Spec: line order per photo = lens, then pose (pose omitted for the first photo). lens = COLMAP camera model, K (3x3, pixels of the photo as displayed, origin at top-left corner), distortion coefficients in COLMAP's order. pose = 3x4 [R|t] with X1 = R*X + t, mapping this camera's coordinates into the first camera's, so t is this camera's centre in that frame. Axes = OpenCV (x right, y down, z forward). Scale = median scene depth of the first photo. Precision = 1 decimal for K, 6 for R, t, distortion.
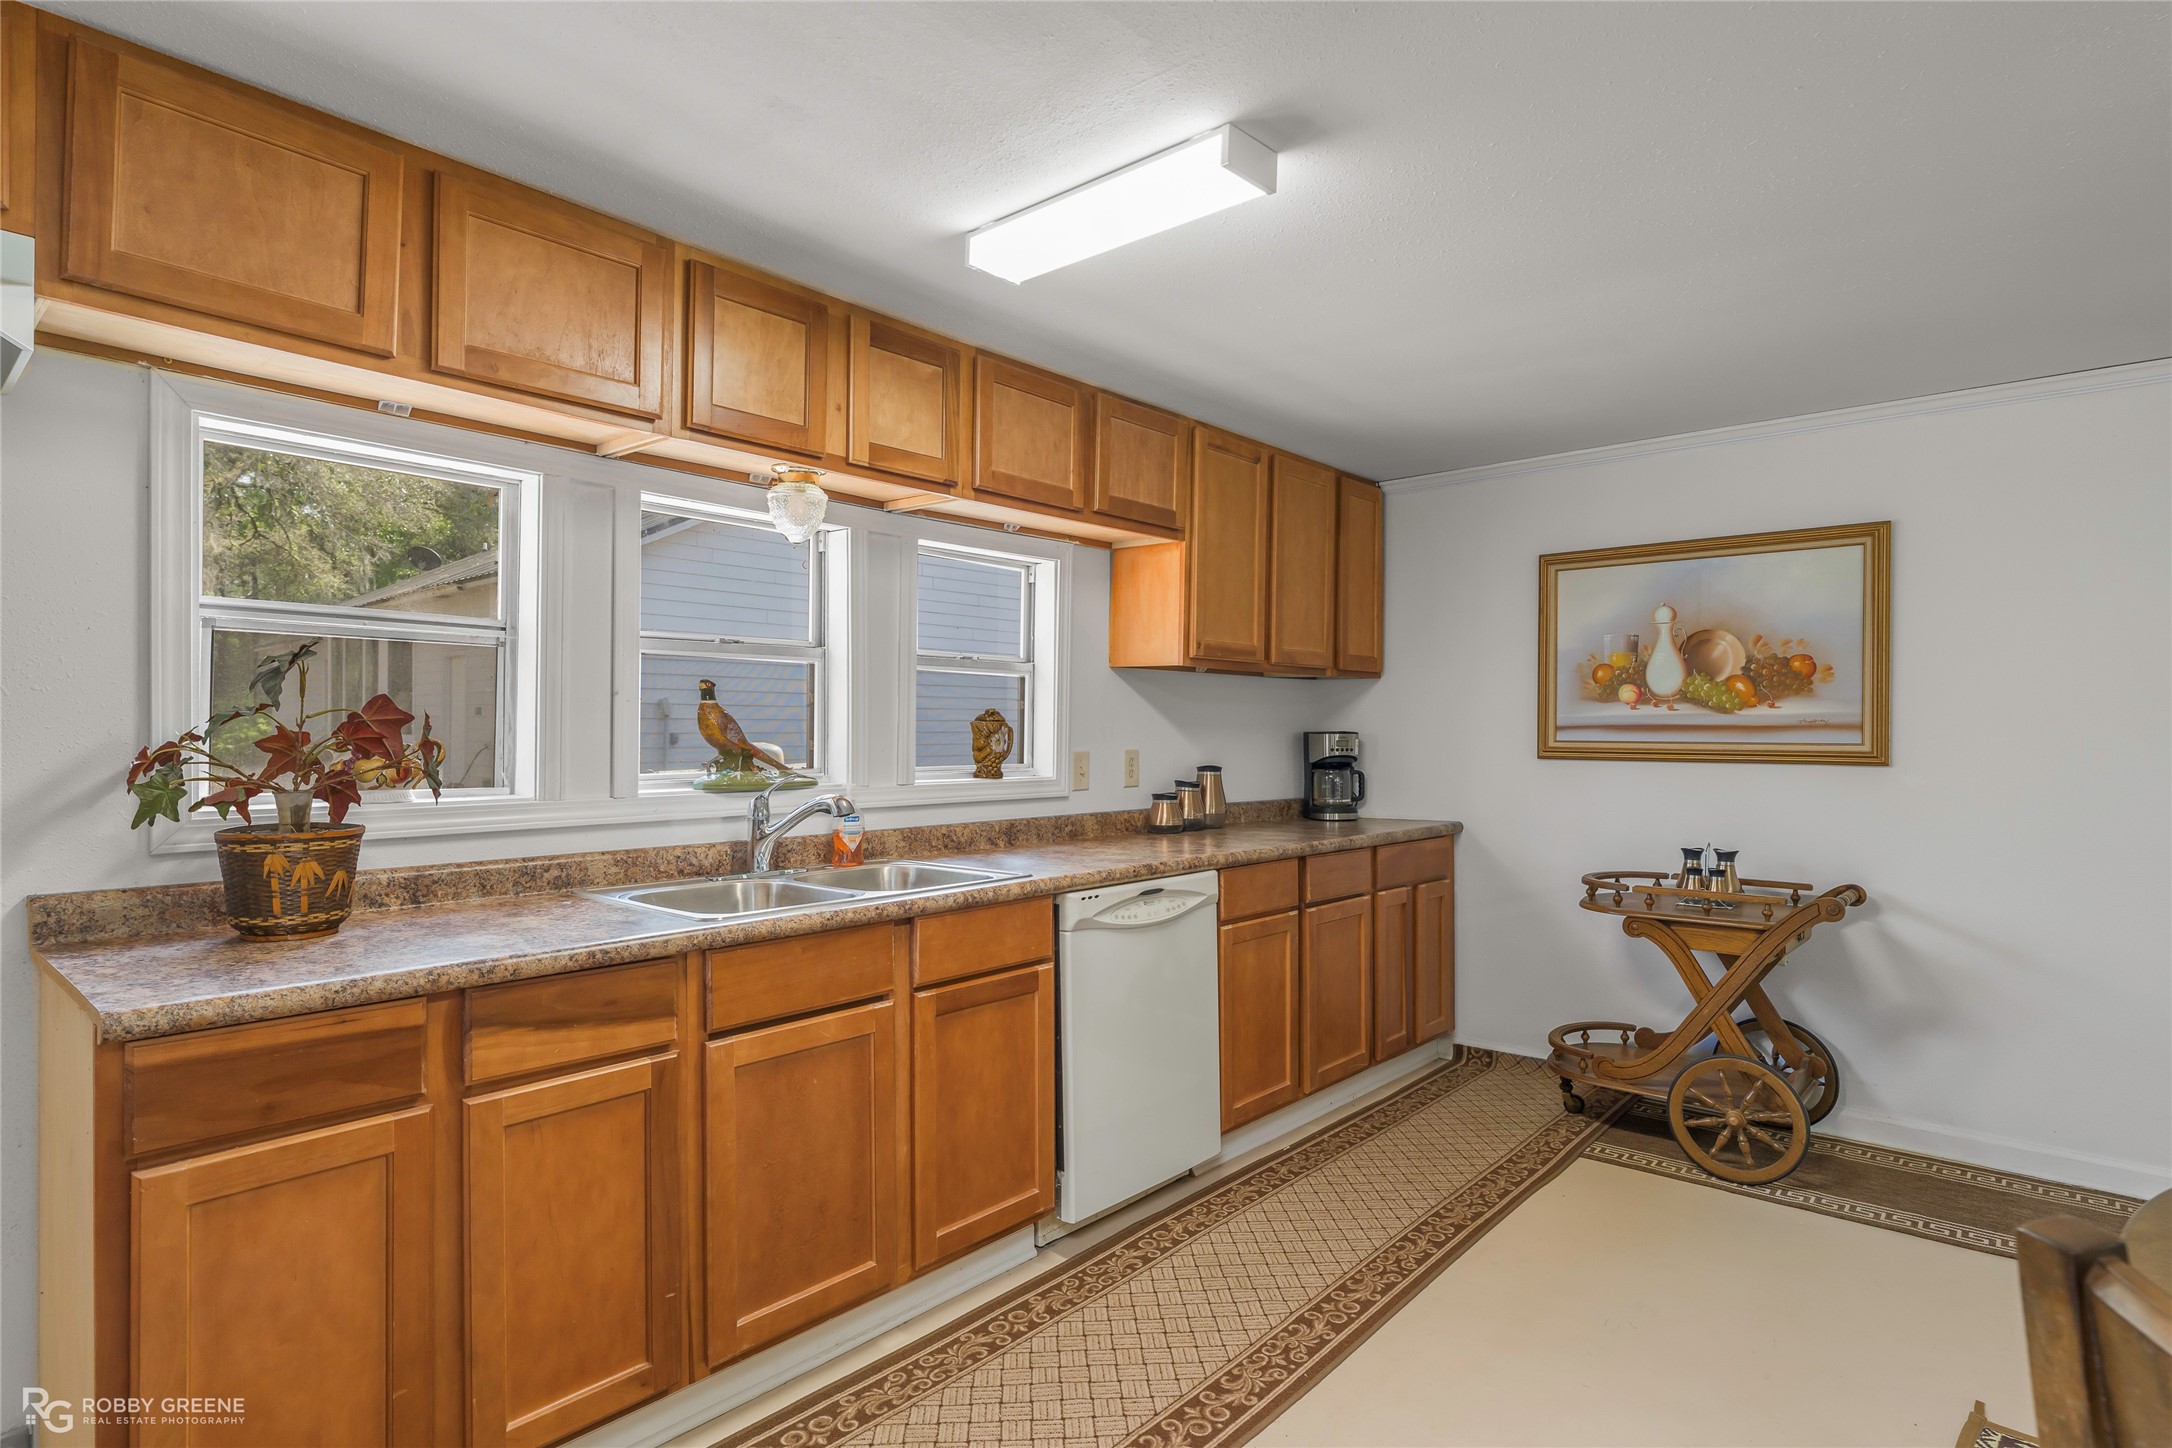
lens RADIAL K [[1116.4, 0, 1081.3], [0, 1116.4, 732.0], [0, 0, 1]] dist [-0.003402, -0.000905]
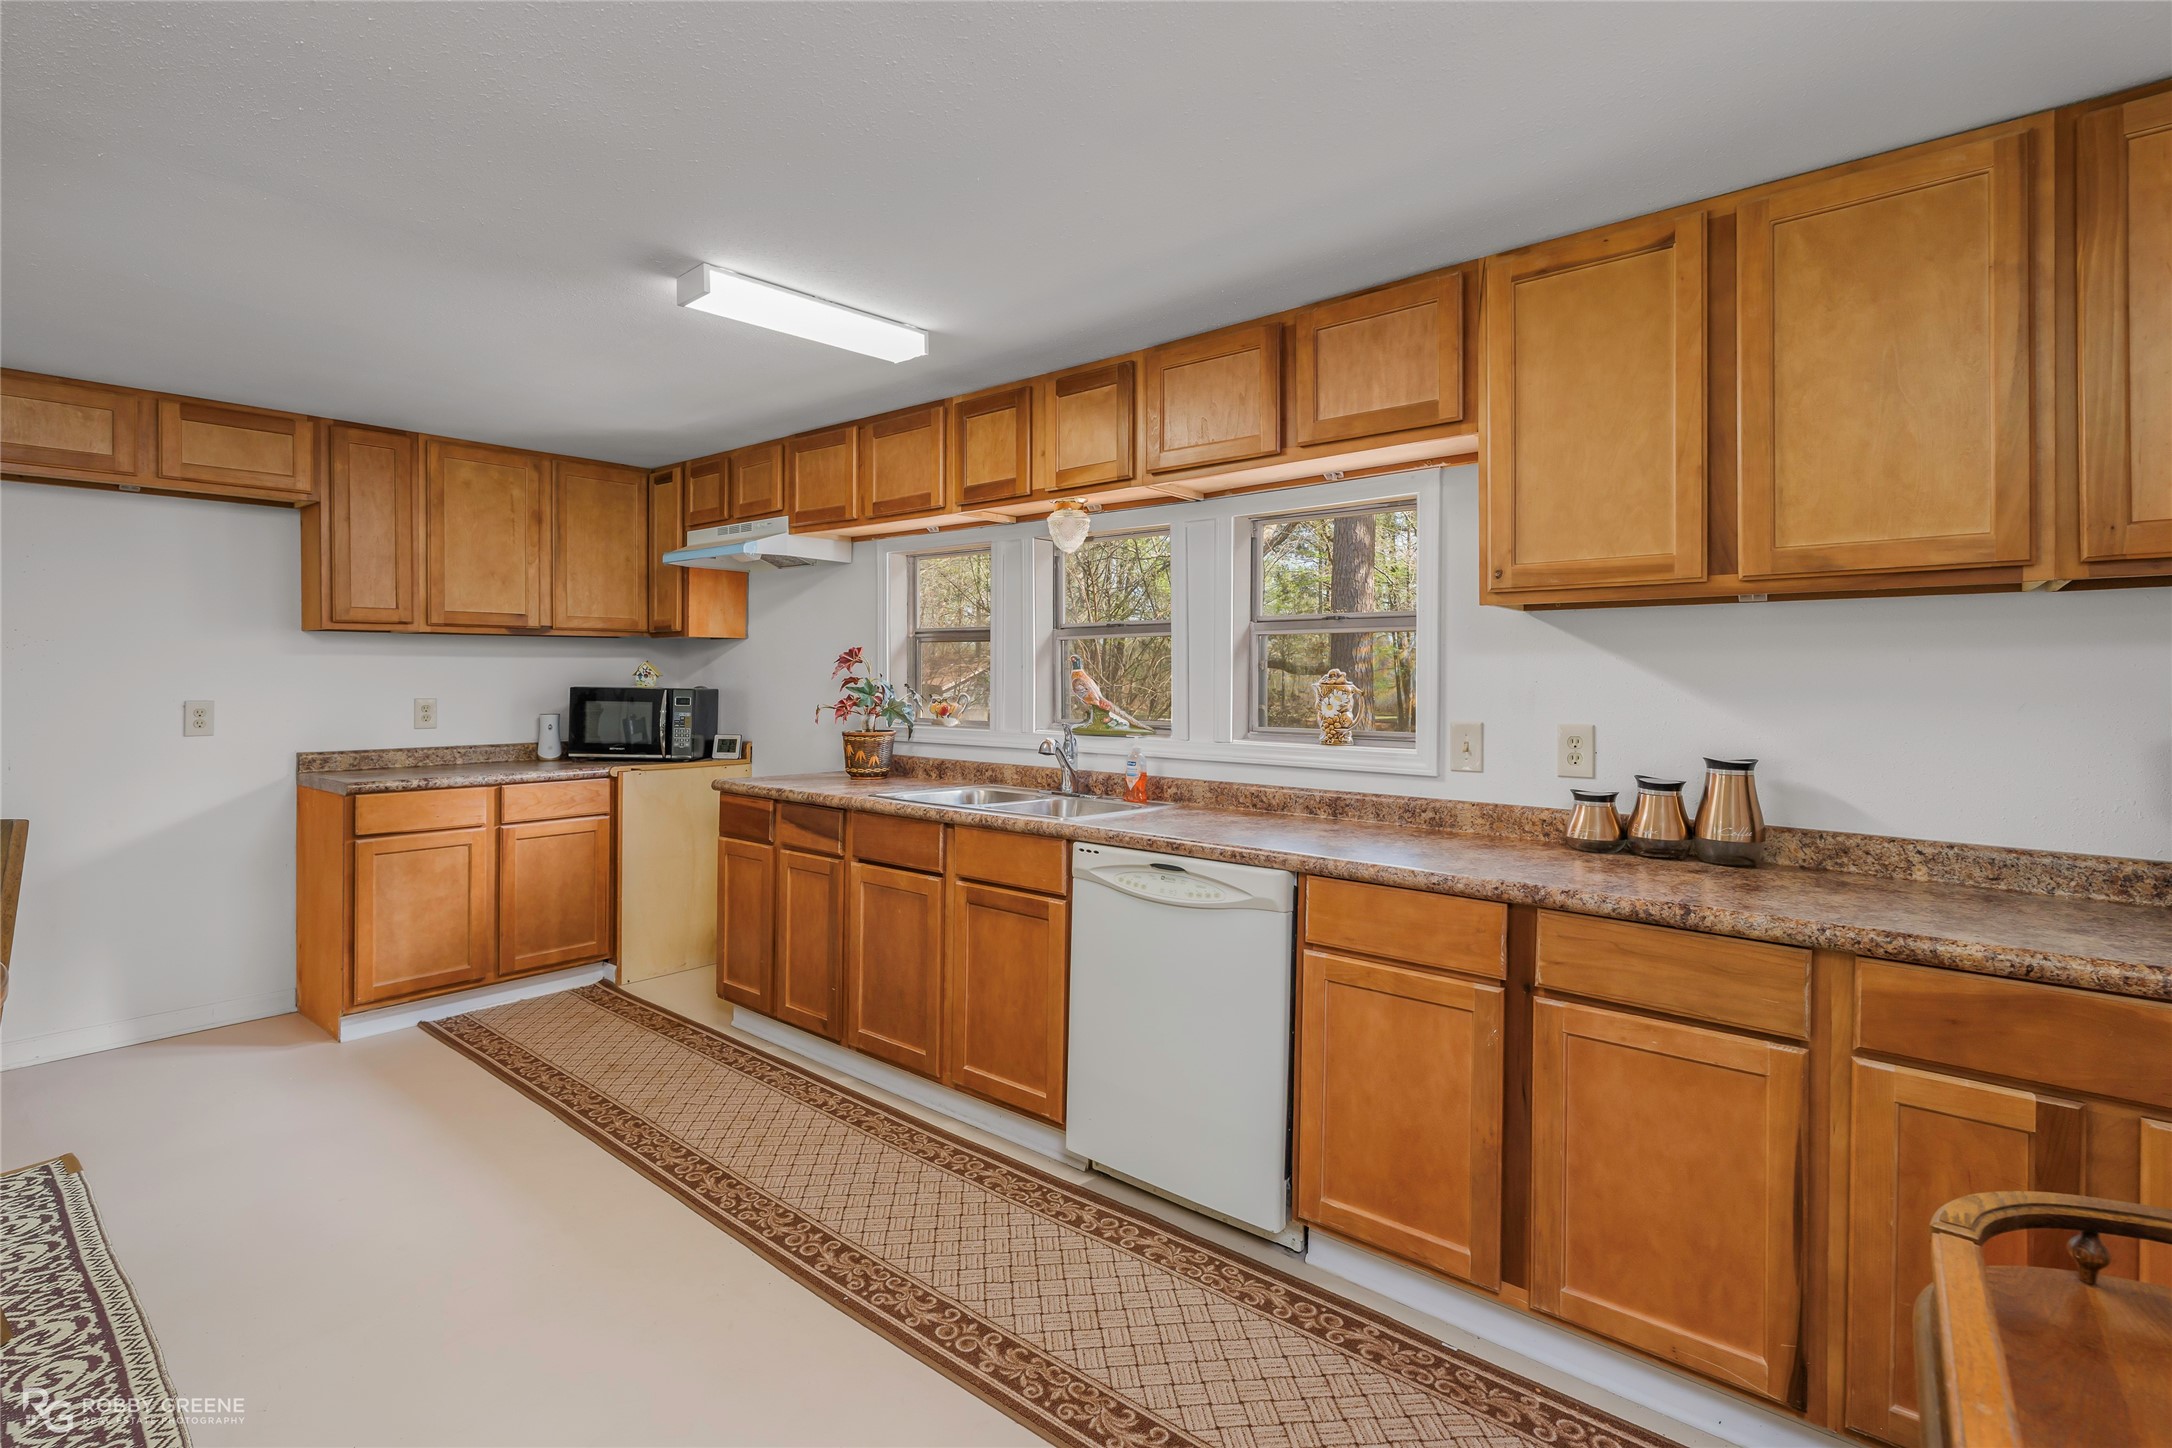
lens RADIAL K [[982.7, 0, 1087.0], [0, 982.7, 676.2], [0, 0, 1]] dist [-0.008492, 0.003276]
pose [[0.049065, -0.013800, -0.998700, 0.852458], [-0.013726, 0.999801, -0.014490, -0.002120], [0.998701, 0.014419, 0.048866, 0.871192]]
